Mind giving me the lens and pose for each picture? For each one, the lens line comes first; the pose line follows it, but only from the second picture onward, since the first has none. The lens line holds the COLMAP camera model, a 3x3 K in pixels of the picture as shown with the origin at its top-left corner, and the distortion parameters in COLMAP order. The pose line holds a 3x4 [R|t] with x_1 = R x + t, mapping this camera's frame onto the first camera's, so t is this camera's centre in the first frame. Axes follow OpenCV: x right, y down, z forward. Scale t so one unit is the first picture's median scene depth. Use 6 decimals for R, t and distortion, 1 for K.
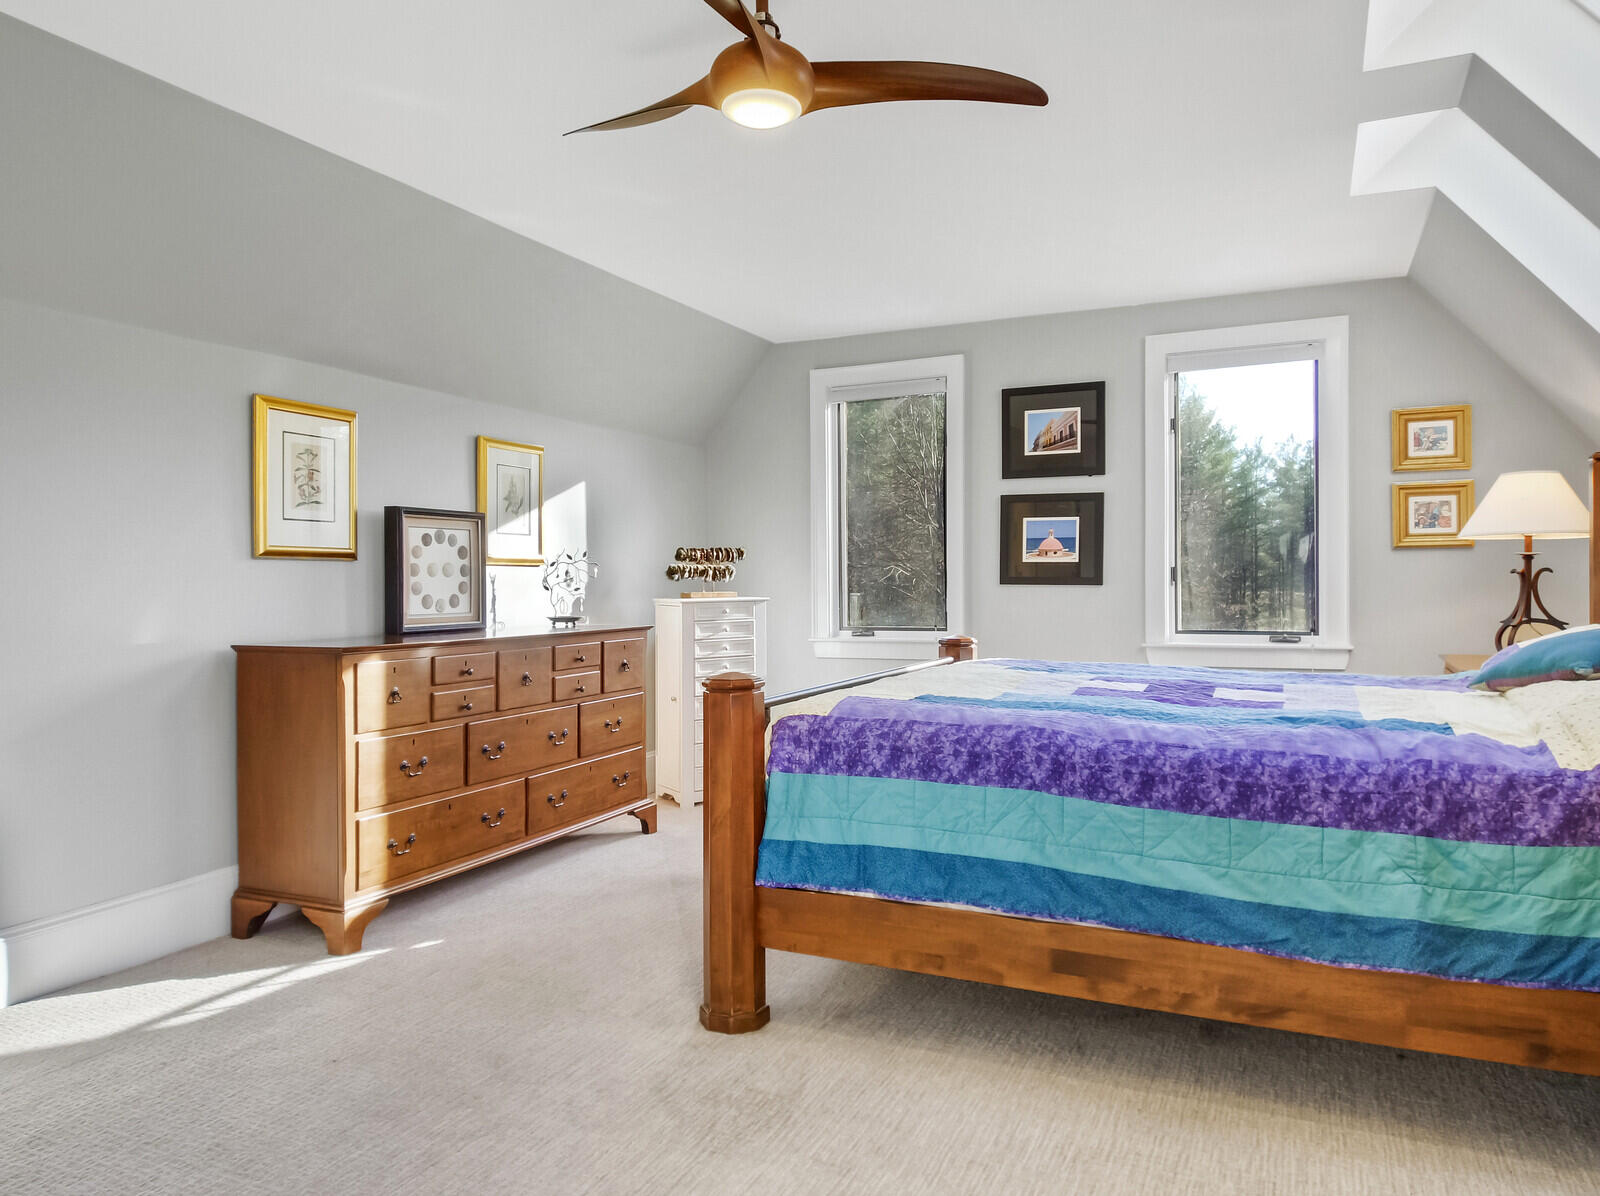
lens RADIAL K [[1126.2, 0, 800.6], [0, 1126.2, 580.8], [0, 0, 1]] dist [0.069703, -0.077008]
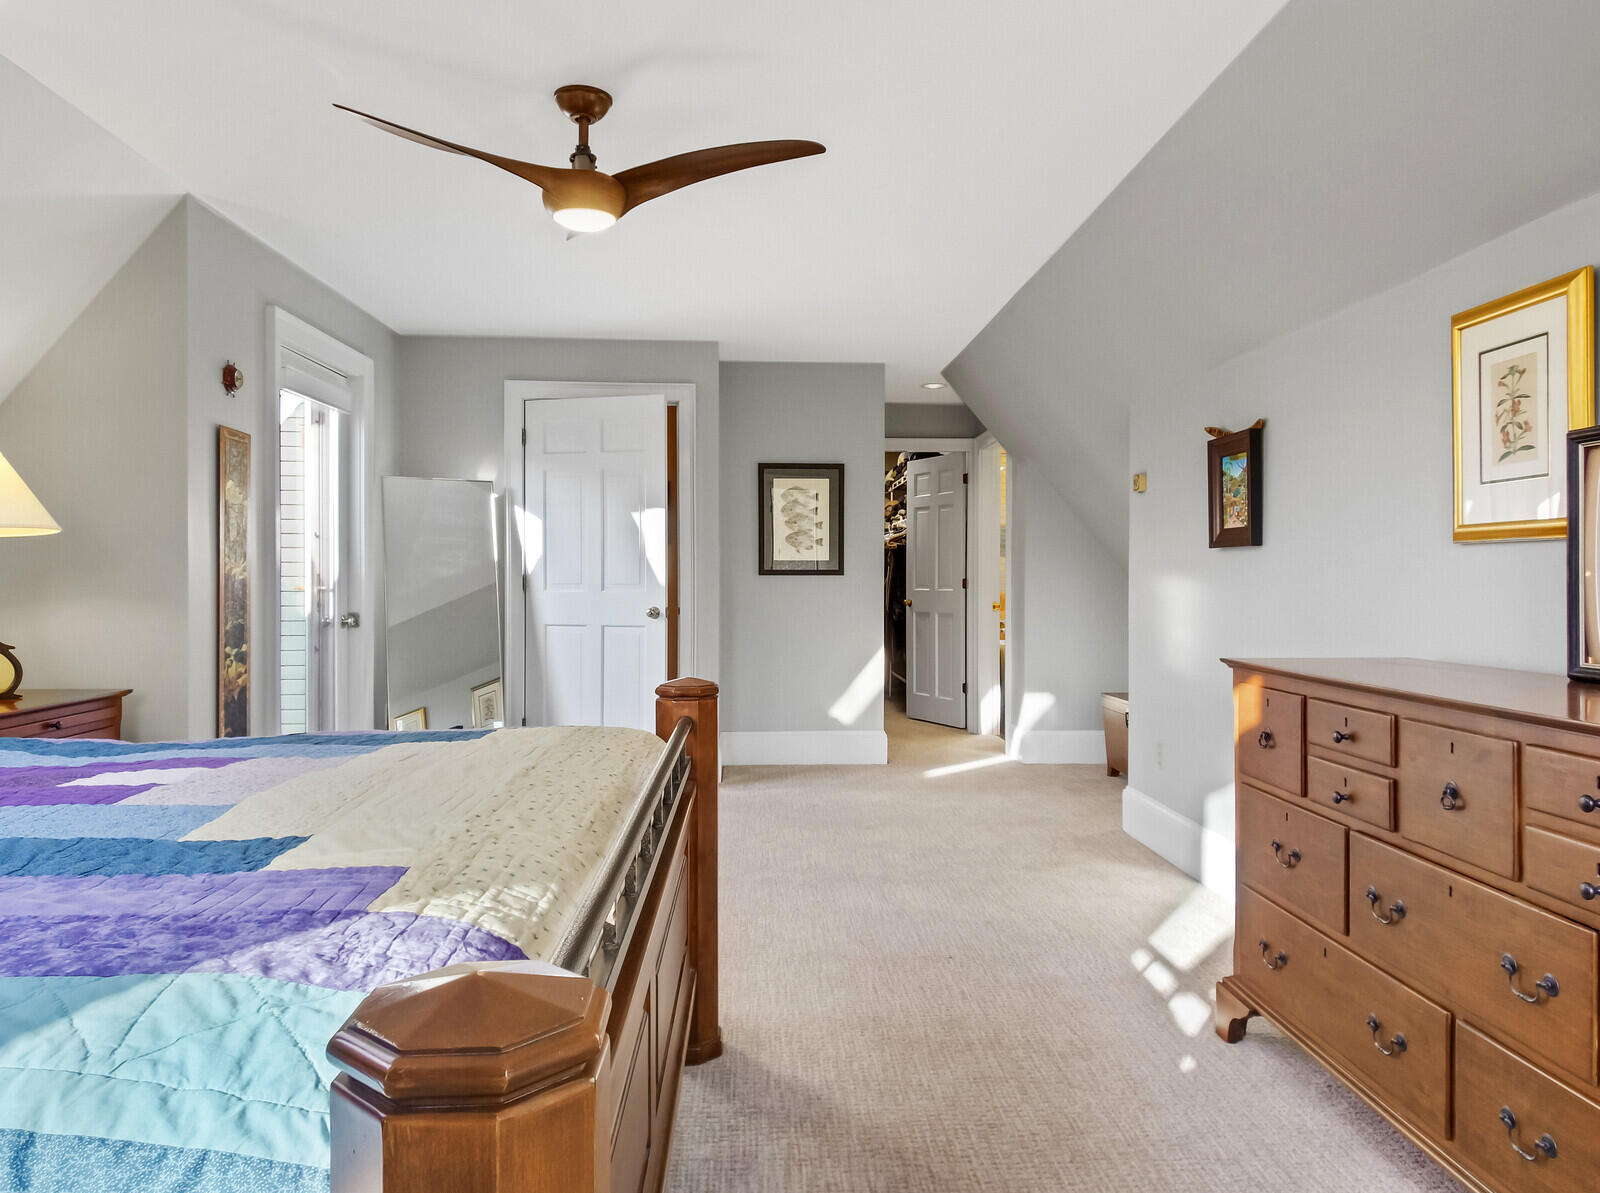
lens RADIAL K [[1126.2, 0, 800.6], [0, 1126.2, 579.3], [0, 0, 1]] dist [0.069703, -0.077008]
pose [[-0.892702, 0.003188, -0.450636, 0.204746], [0.001670, 0.999992, 0.003765, -0.000895], [0.450644, 0.002609, -0.892700, 1.393271]]
